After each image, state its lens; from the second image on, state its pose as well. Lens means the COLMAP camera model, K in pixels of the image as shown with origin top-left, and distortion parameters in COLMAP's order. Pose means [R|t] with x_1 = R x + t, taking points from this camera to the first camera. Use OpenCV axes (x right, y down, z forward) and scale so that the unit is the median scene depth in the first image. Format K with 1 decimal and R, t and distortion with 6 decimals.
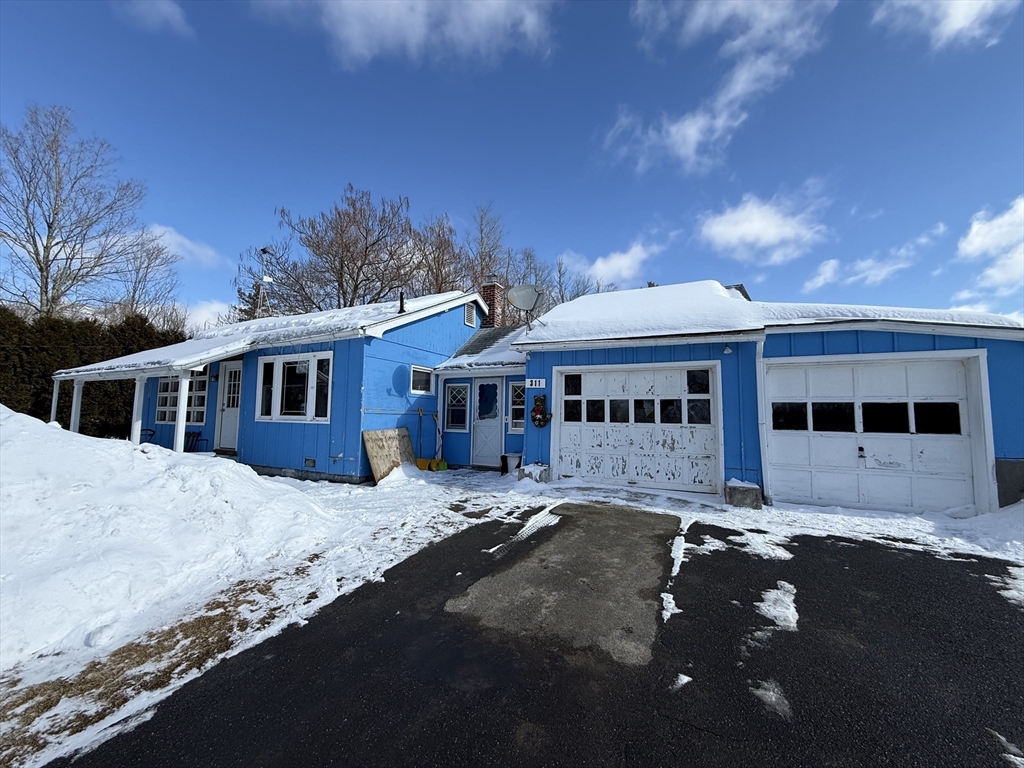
lens RADIAL K [[409.6, 0, 512.0], [0, 409.6, 384.0], [0, 0, 1]] dist [0.006271, -0.000268]
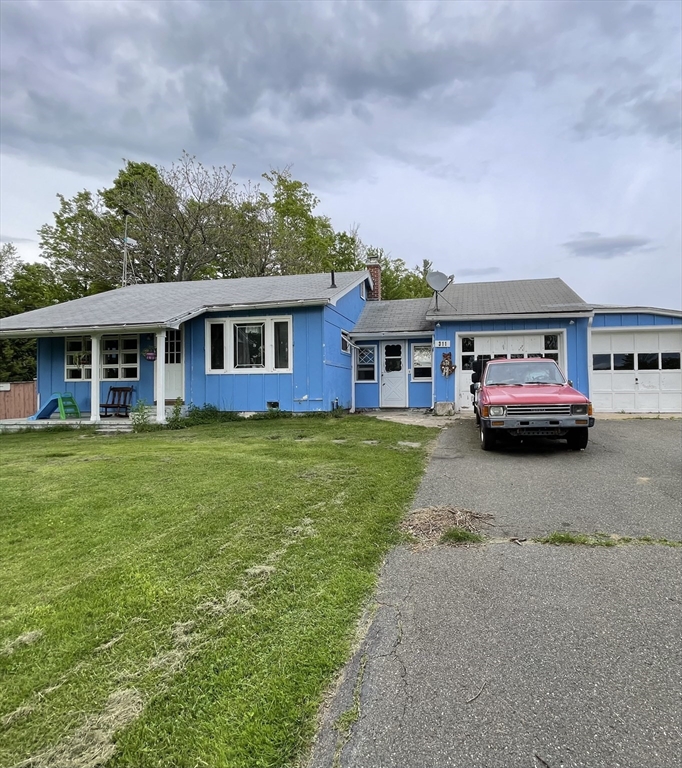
lens RADIAL K [[421.5, 0, 400.3], [0, 421.5, 384.9], [0, 0, 1]] dist [0.000383, 0.001008]
pose [[0.958824, -0.016140, 0.283542, -0.490902], [-0.001222, 0.998140, 0.060949, 0.053352], [-0.283998, -0.058786, 0.957021, -0.347564]]
